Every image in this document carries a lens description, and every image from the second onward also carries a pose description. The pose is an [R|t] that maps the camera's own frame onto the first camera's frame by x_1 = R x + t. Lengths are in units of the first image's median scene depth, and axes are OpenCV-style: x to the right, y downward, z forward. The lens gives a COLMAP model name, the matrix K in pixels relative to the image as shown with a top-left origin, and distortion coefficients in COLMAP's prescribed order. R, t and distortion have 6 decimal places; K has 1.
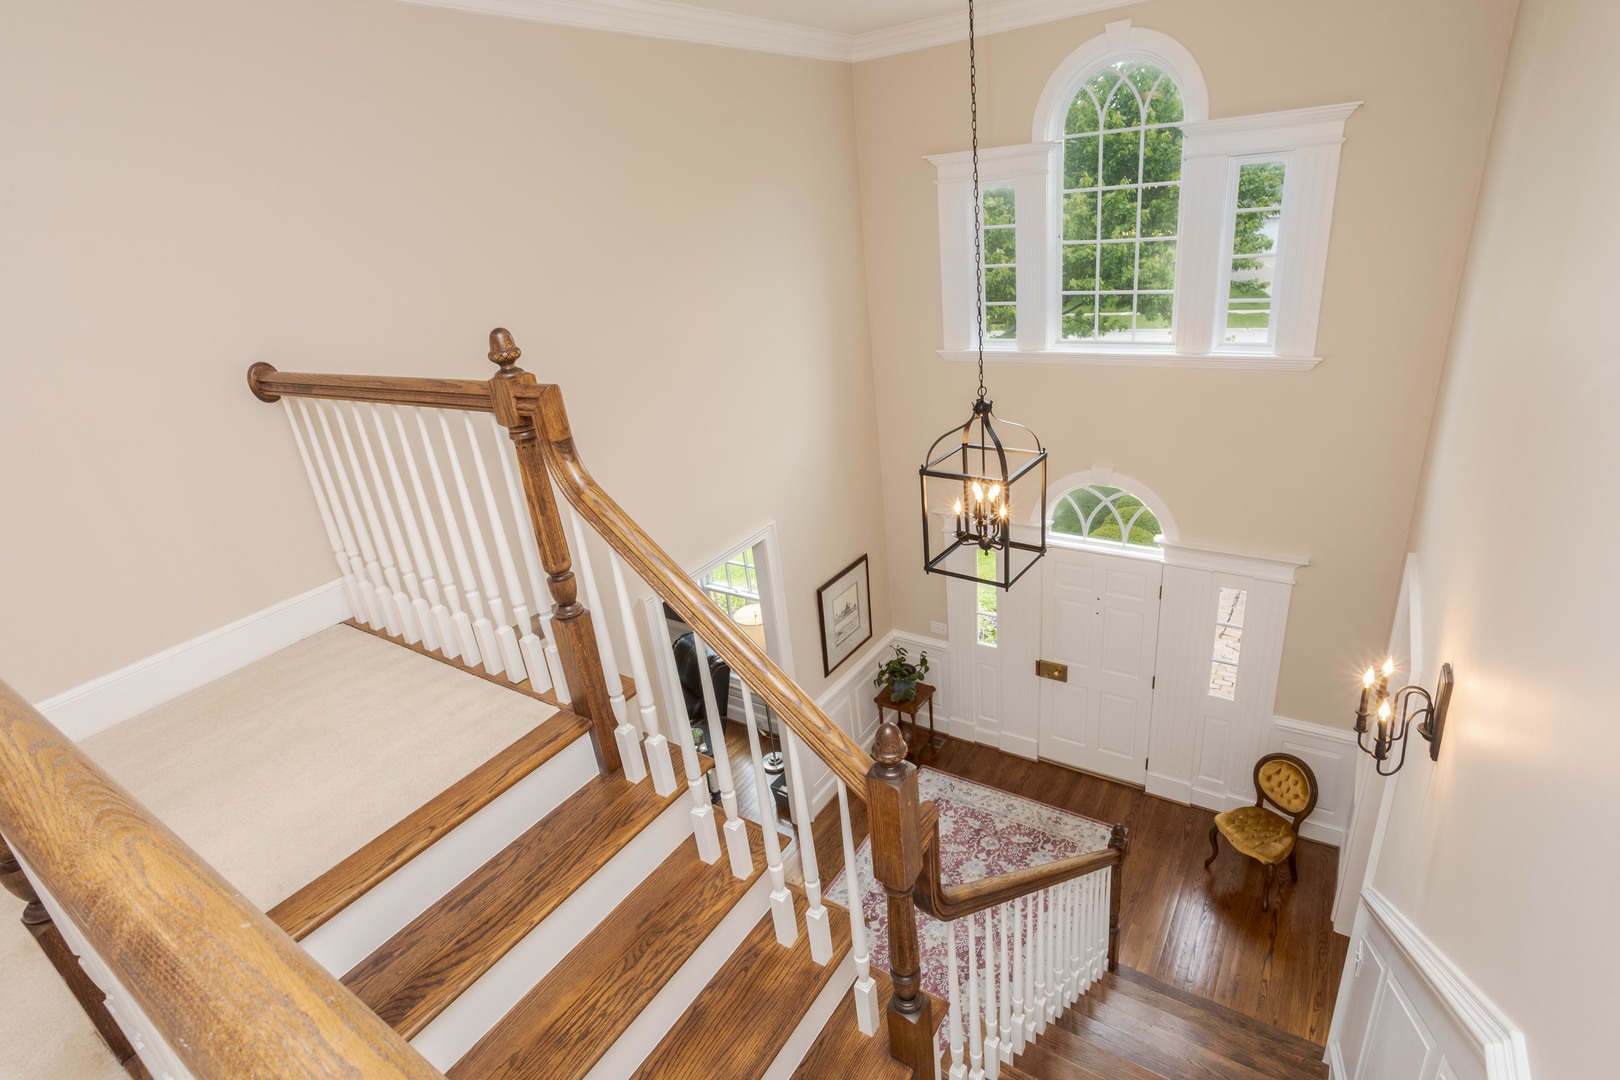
lens RADIAL K [[794.4, 0, 814.7], [0, 794.4, 542.7], [0, 0, 1]] dist [-0.047024, 0.027424]
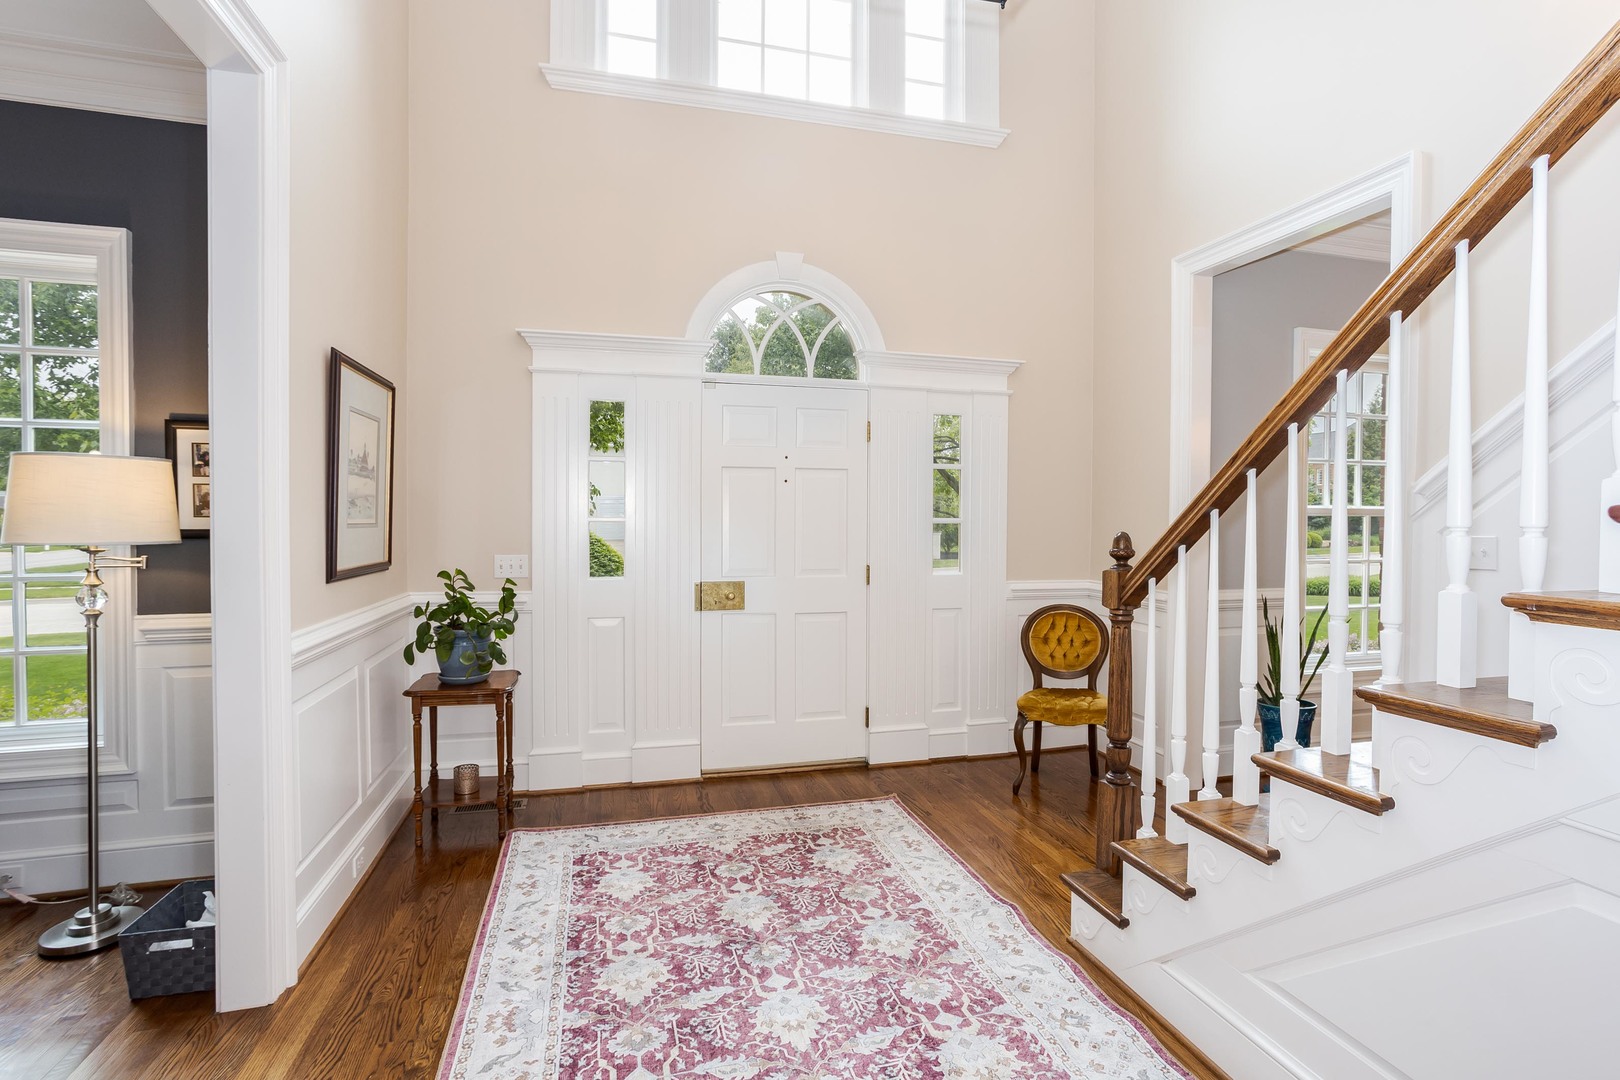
lens RADIAL K [[794.4, 0, 817.8], [0, 794.4, 542.1], [0, 0, 1]] dist [-0.047024, 0.027424]
pose [[0.651937, 0.091647, 0.752715, -0.134616], [0.217952, 0.928132, -0.301775, 0.342568], [-0.726275, 0.360794, 0.585109, 0.580777]]
